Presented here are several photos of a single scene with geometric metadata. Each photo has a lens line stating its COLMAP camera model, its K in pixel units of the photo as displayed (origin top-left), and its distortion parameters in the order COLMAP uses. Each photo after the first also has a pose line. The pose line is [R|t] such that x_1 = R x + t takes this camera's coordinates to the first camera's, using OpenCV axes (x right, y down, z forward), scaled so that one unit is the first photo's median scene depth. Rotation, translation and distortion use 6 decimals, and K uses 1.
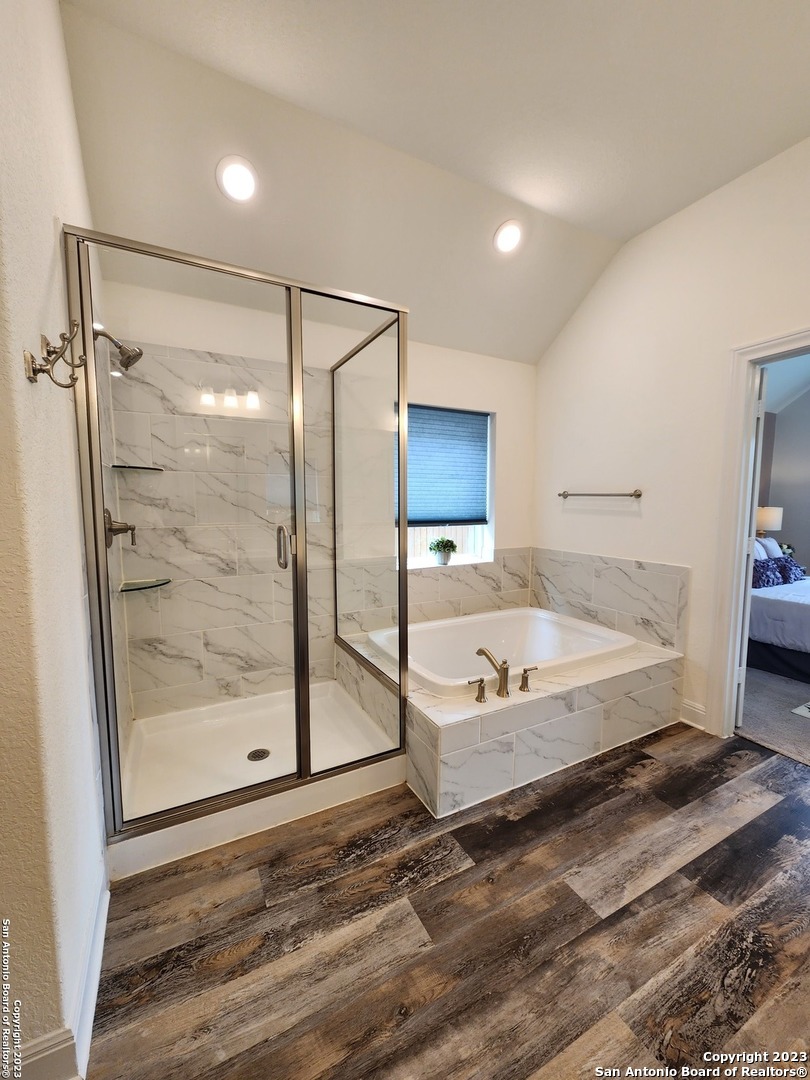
lens RADIAL K [[440.8, 0, 415.3], [0, 440.8, 542.0], [0, 0, 1]] dist [0.004499, -0.003823]
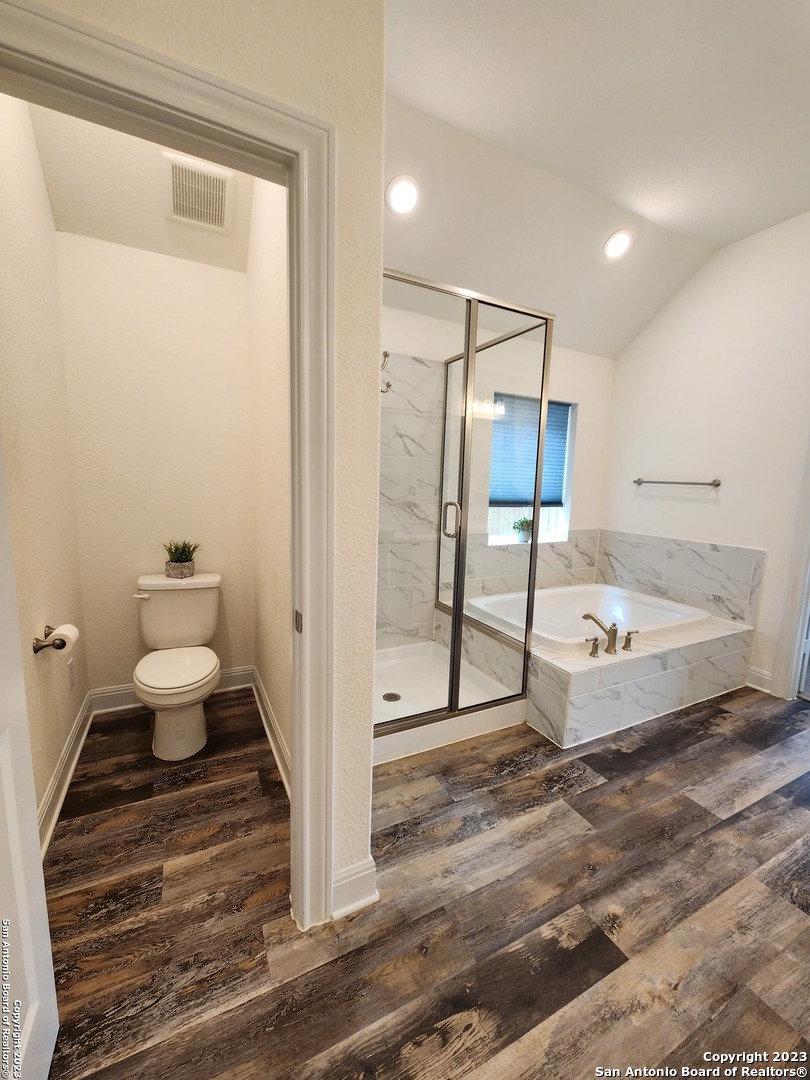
lens RADIAL K [[440.8, 0, 415.3], [0, 440.8, 542.0], [0, 0, 1]] dist [0.004499, -0.003823]
pose [[0.999382, 0.032228, -0.014014, -0.425761], [-0.031609, 0.998604, 0.042308, 0.028235], [0.015358, -0.041839, 0.999006, -0.224932]]
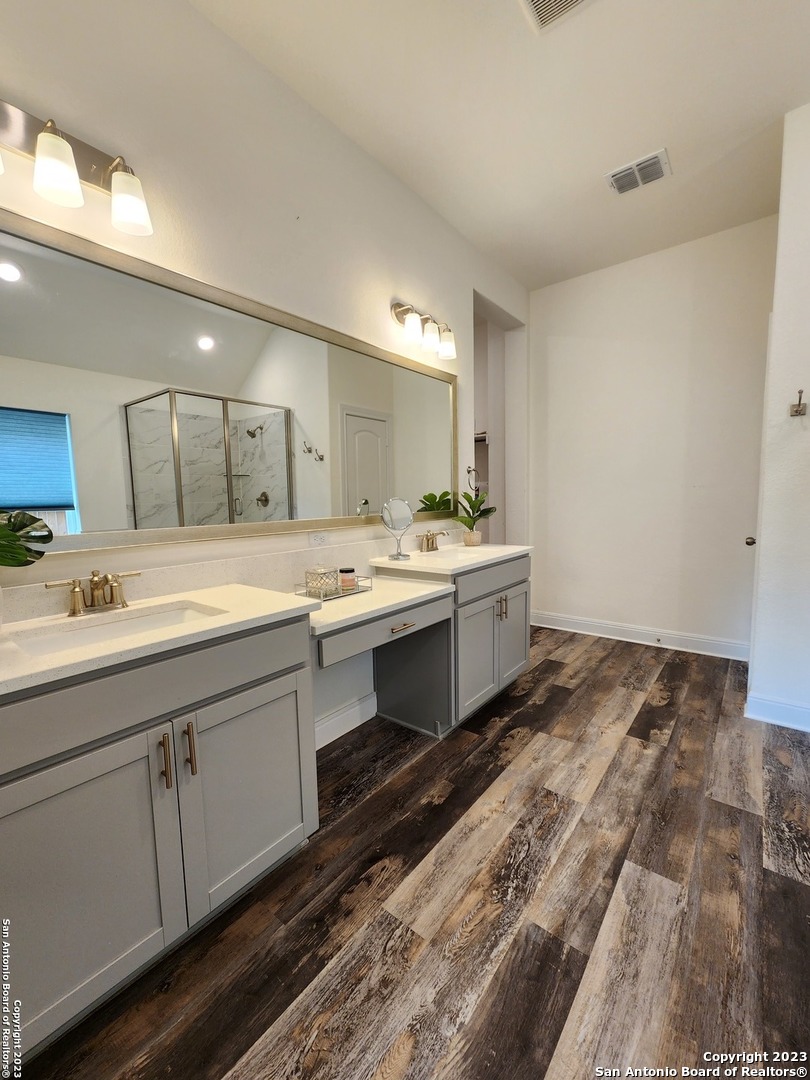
lens RADIAL K [[440.8, 0, 415.3], [0, 440.8, 542.0], [0, 0, 1]] dist [0.004499, -0.003823]
pose [[-0.918224, 0.059837, -0.391515, 1.145051], [-0.014723, 0.982681, 0.184717, -0.077400], [0.395787, 0.175376, -0.901441, 1.475016]]
